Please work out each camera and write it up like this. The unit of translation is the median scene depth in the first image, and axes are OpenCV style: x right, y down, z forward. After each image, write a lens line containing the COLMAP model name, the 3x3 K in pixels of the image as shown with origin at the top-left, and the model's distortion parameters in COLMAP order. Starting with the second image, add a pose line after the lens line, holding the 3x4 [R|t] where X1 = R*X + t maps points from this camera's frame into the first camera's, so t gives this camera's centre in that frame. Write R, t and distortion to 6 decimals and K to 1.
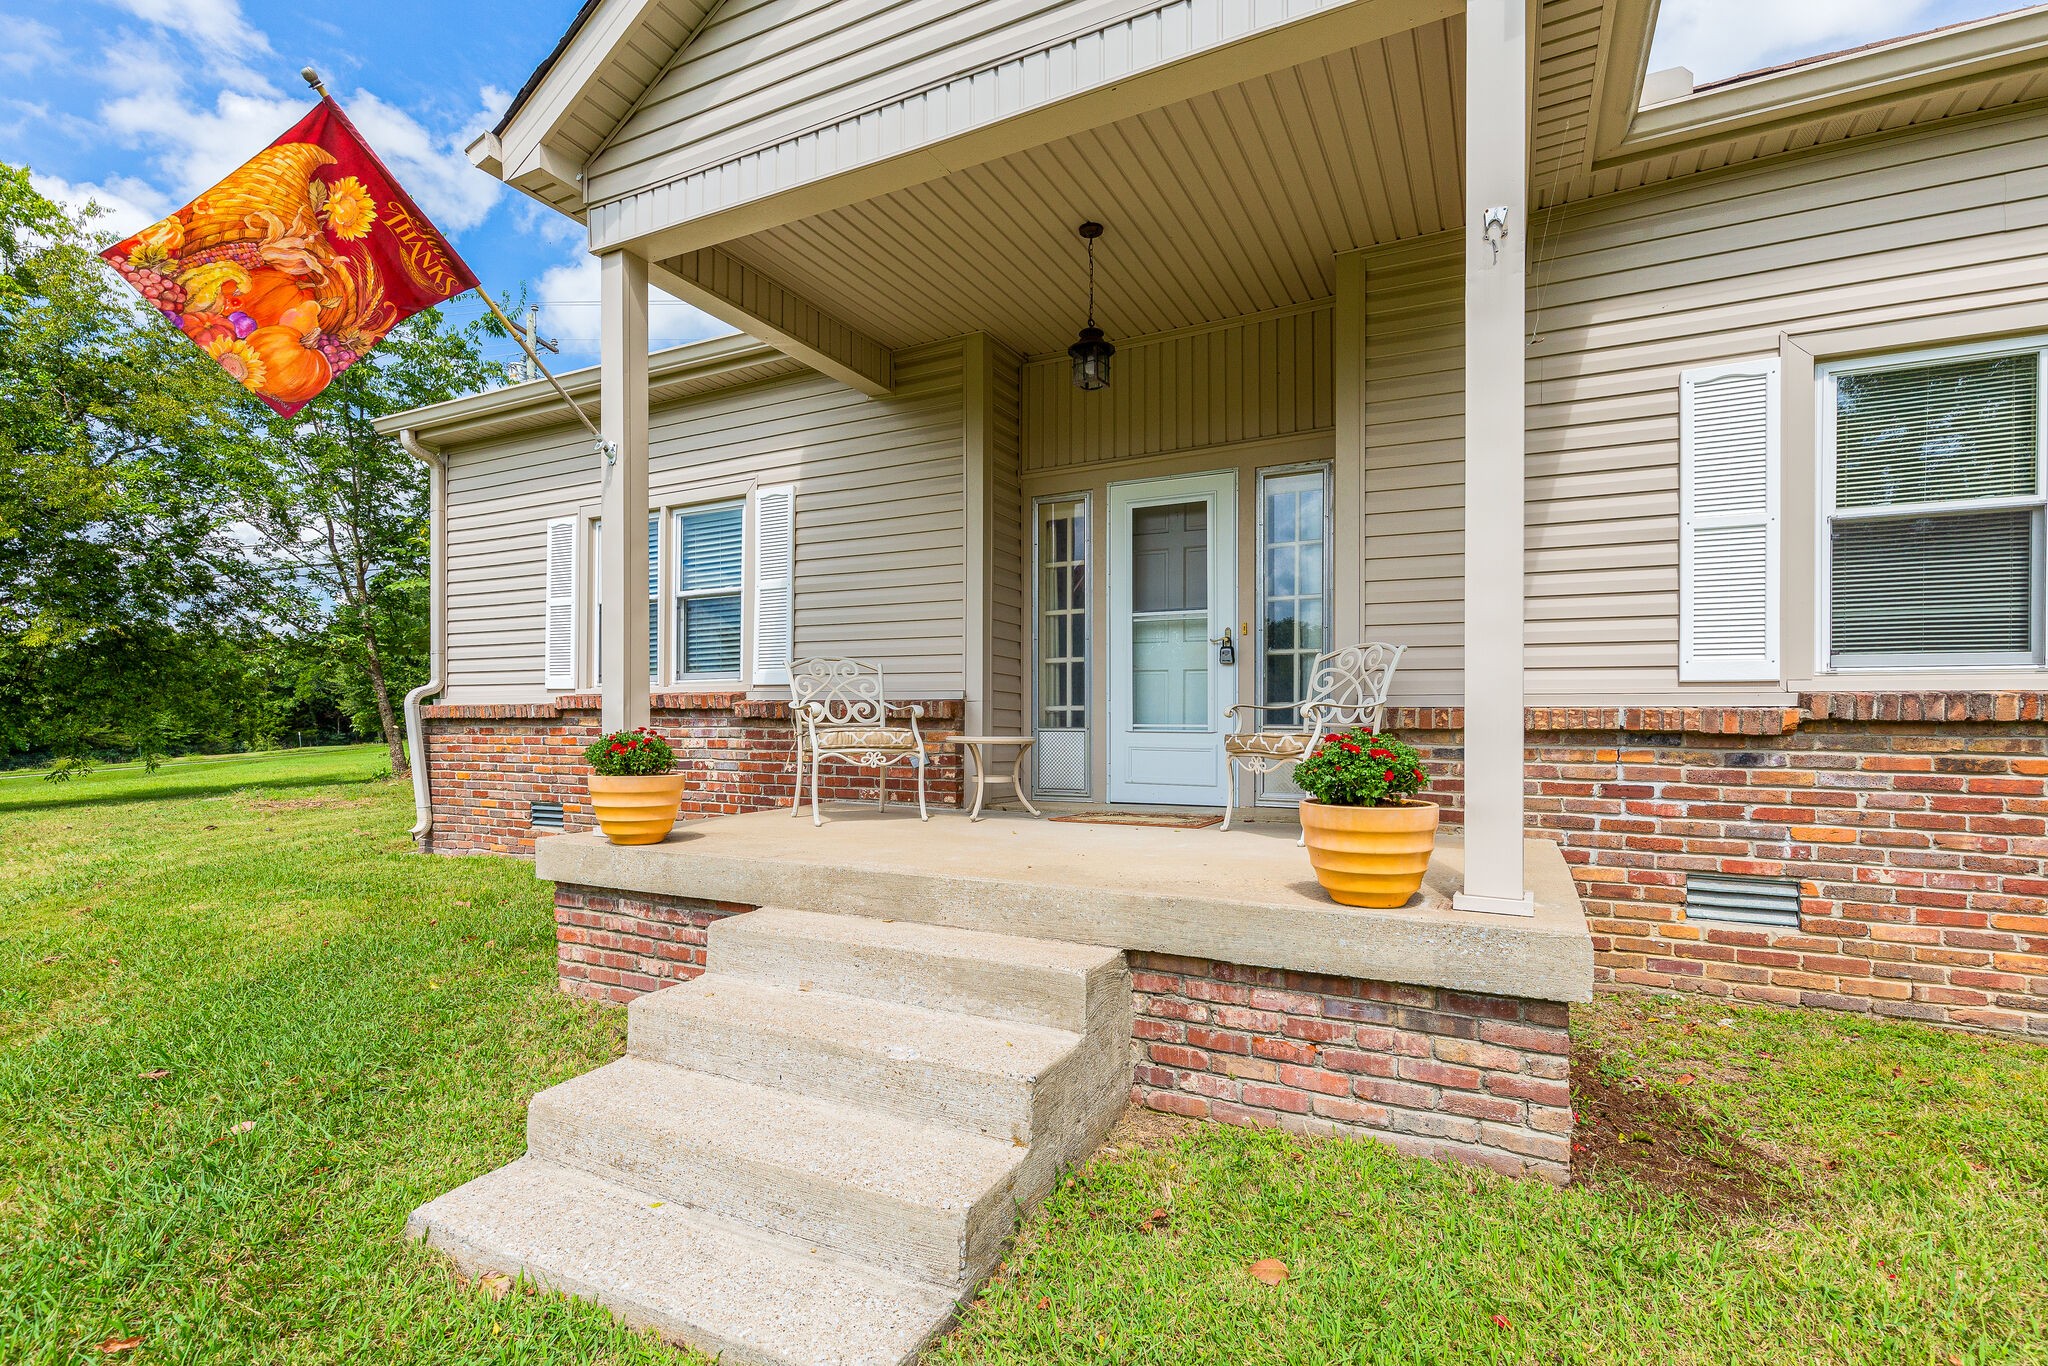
lens RADIAL K [[941.5, 0, 1026.9], [0, 941.5, 735.7], [0, 0, 1]] dist [0.003004, -0.000040]
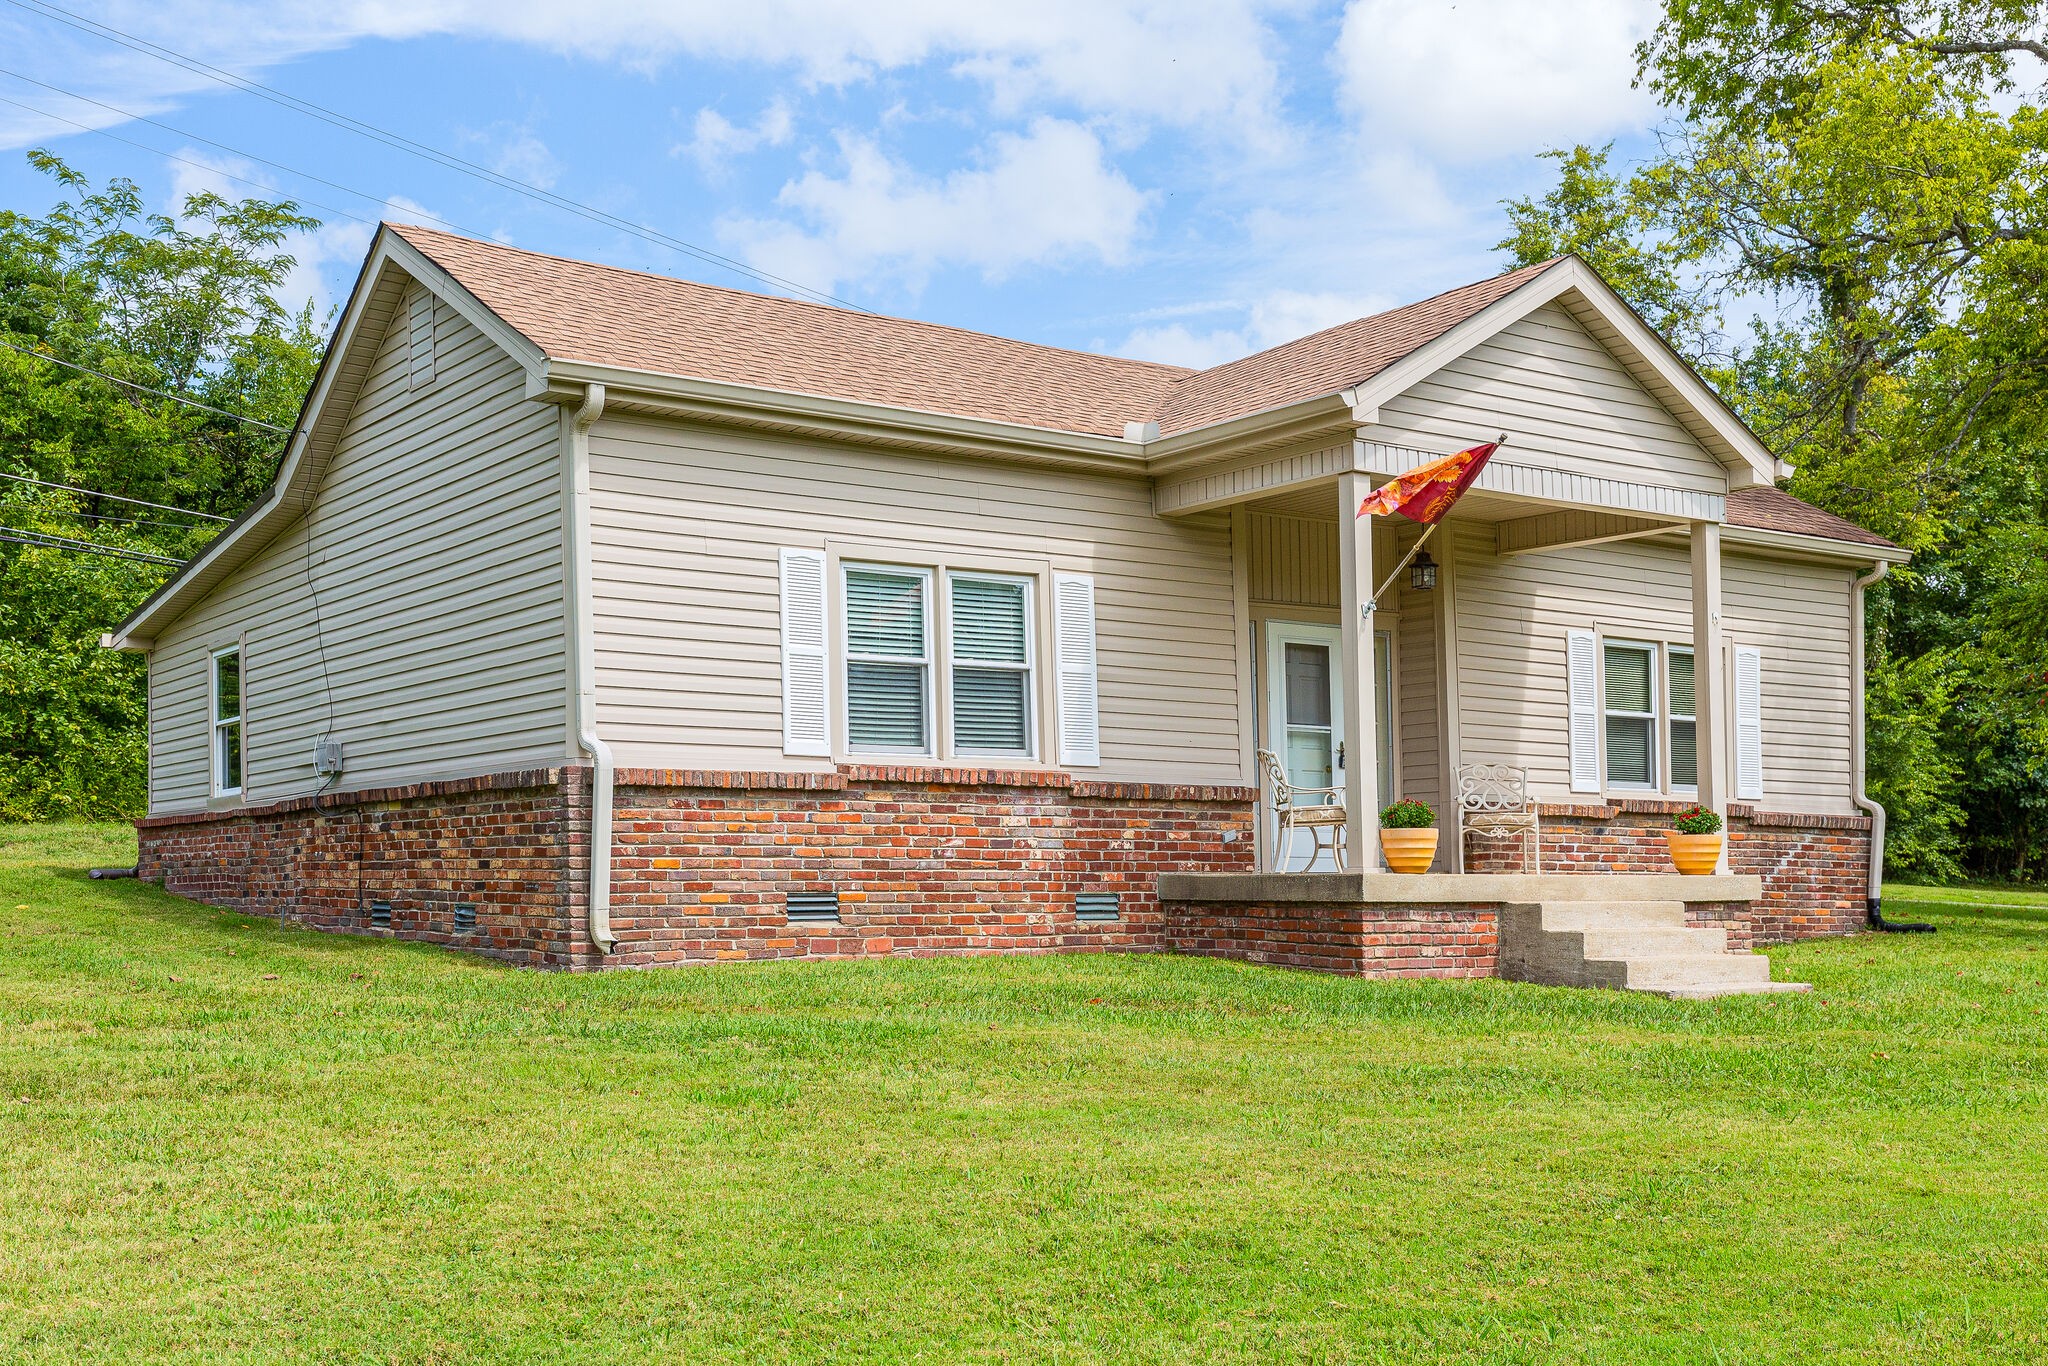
lens RADIAL K [[2310.4, 0, 1024.0], [0, 2310.4, 683.0], [0, 0, 1]] dist [-0.023813, -0.003004]
pose [[0.462841, 0.065194, 0.884041, -3.366773], [0.002290, 0.997201, -0.074738, 0.059893], [-0.886439, 0.036617, 0.461395, -0.160355]]
